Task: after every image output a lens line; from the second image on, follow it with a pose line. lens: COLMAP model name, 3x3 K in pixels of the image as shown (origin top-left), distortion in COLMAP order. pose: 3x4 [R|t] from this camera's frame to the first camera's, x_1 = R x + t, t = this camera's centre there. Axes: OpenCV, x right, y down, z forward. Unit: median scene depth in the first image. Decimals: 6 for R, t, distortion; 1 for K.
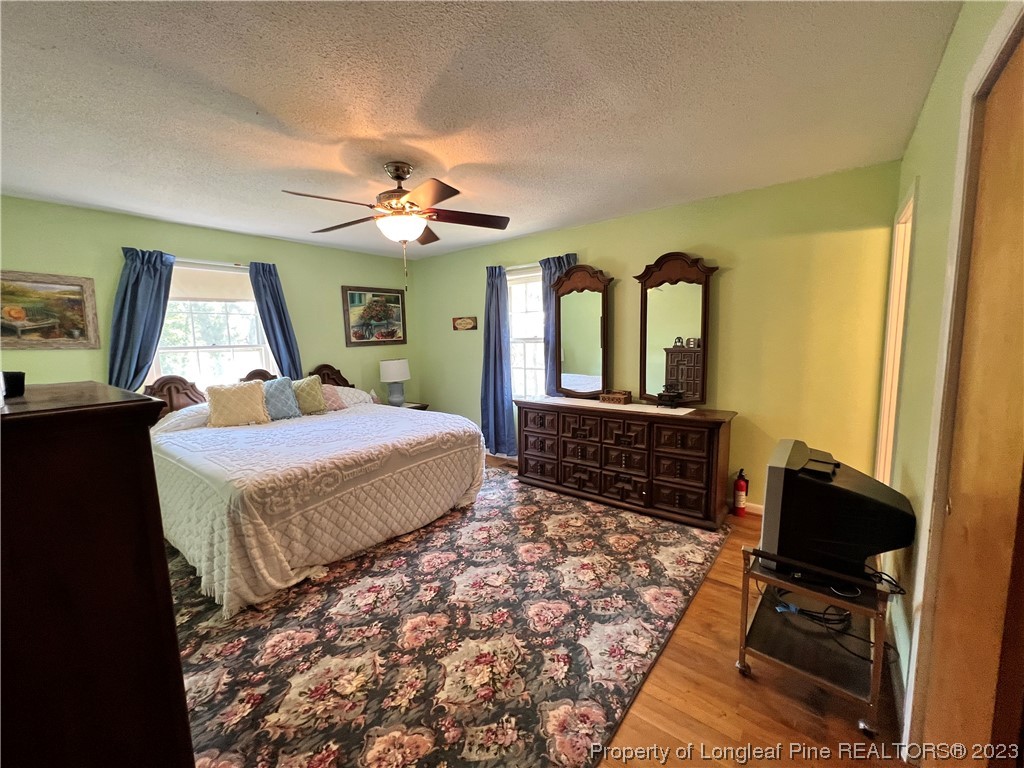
lens RADIAL K [[407.6, 0, 510.9], [0, 407.6, 393.7], [0, 0, 1]] dist [0.000920, 0.000541]
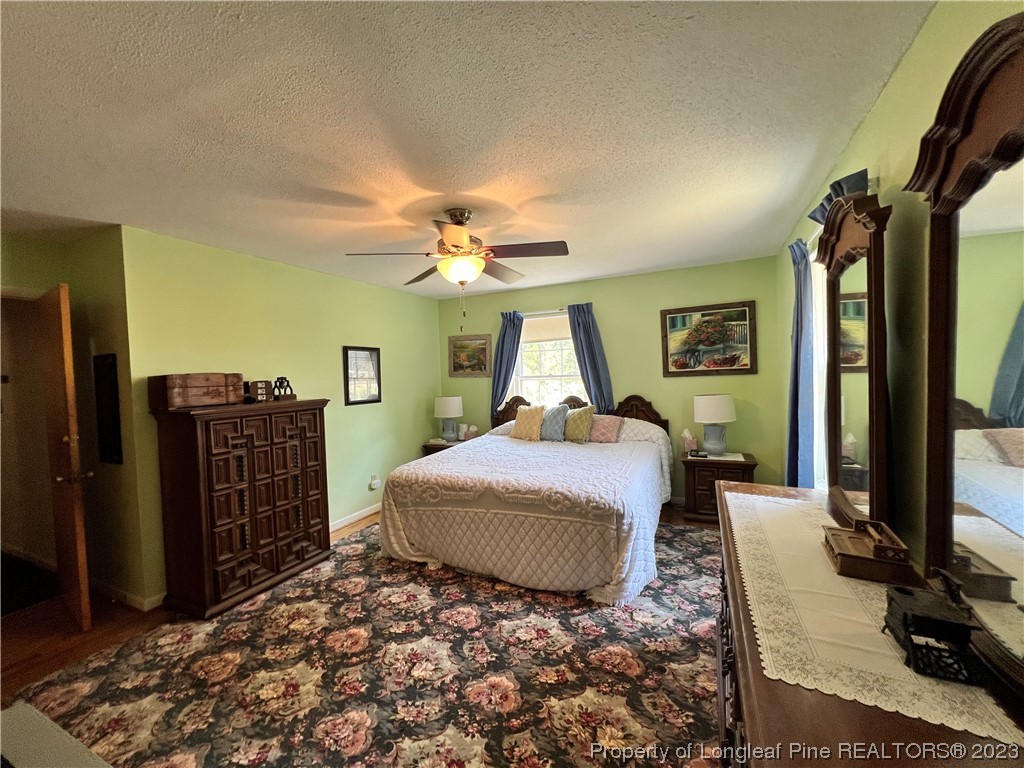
lens RADIAL K [[407.6, 0, 504.2], [0, 407.6, 386.2], [0, 0, 1]] dist [0.000920, 0.000541]
pose [[0.225219, 0.046299, -0.973208, 0.649122], [-0.107266, 0.993977, 0.022463, -0.128281], [0.968385, 0.099333, 0.228829, 0.756474]]
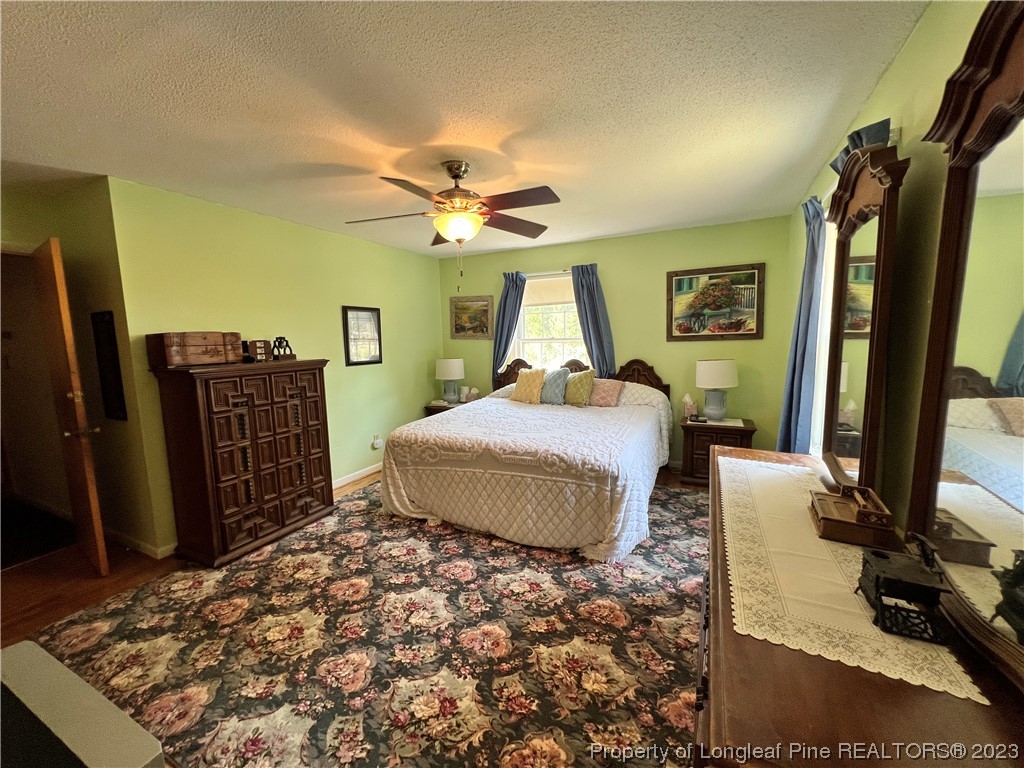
lens RADIAL K [[407.6, 0, 503.7], [0, 407.6, 385.0], [0, 0, 1]] dist [0.000920, 0.000541]
pose [[0.210741, 0.134217, -0.968284, 0.648499], [-0.118712, 0.986712, 0.110935, -0.128513], [0.970307, 0.091568, 0.223874, 0.772860]]
